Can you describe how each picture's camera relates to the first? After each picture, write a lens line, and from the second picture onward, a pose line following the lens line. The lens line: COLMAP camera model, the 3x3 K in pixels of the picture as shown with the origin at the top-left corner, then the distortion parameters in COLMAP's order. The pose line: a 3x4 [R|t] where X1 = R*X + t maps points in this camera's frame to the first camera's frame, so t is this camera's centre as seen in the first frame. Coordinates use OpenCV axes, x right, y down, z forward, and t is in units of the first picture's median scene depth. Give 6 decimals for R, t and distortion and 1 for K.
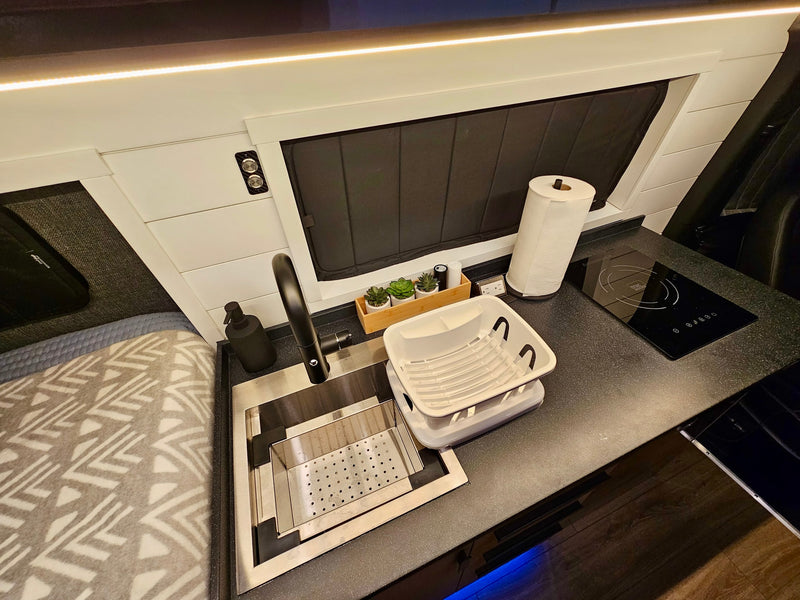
lens RADIAL K [[326.3, 0, 397.8], [0, 326.3, 299.1], [0, 0, 1]] dist [0.003283, 0.000436]
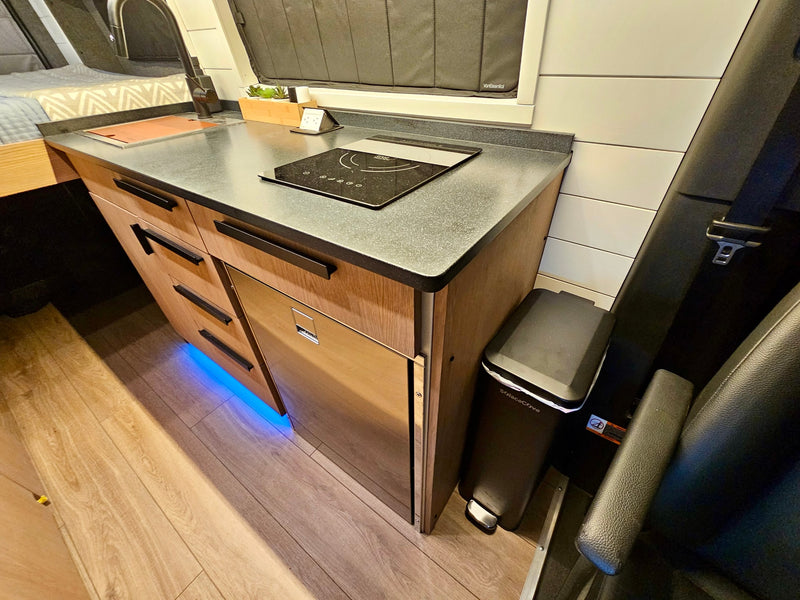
lens RADIAL K [[326.3, 0, 397.8], [0, 326.3, 299.1], [0, 0, 1]] dist [0.003283, 0.000436]
pose [[0.525841, 0.553626, -0.645747, 2.120366], [-0.556937, 0.797912, 0.230562, 0.045195], [0.642894, 0.238401, 0.727910, 0.820756]]
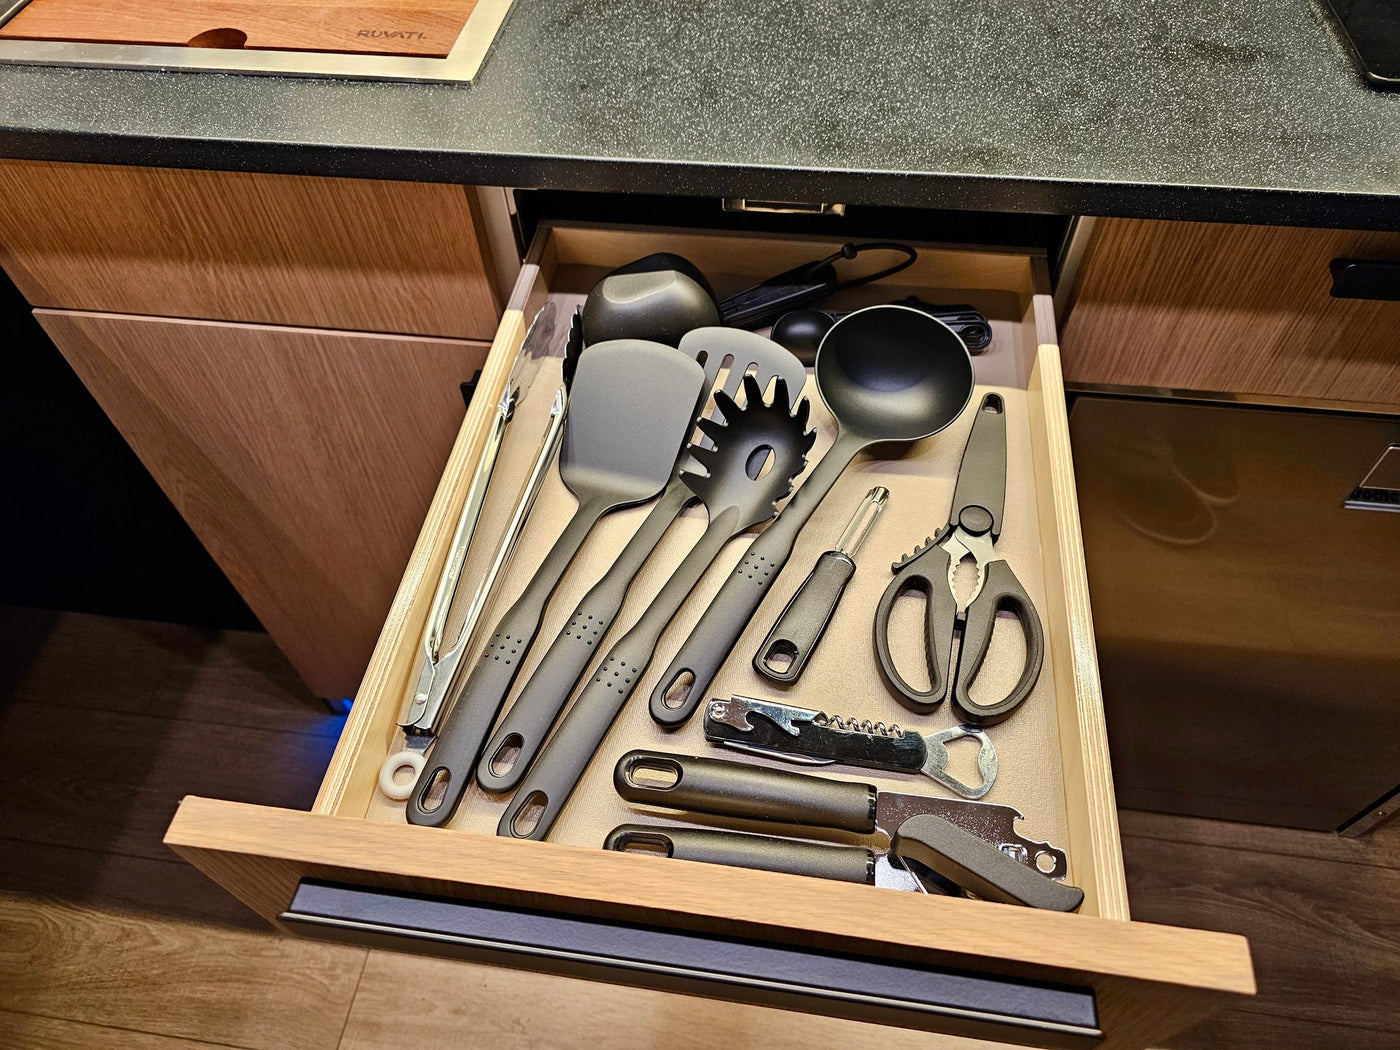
lens RADIAL K [[961.7, 0, 689.5], [0, 961.7, 507.0], [0, 0, 1]] dist [-0.001979, -0.002842]
pose [[0.864681, 0.414068, -0.284384, 0.864559], [-0.342612, 0.900163, 0.268929, 0.563377], [0.367347, -0.135105, 0.920219, 0.030700]]
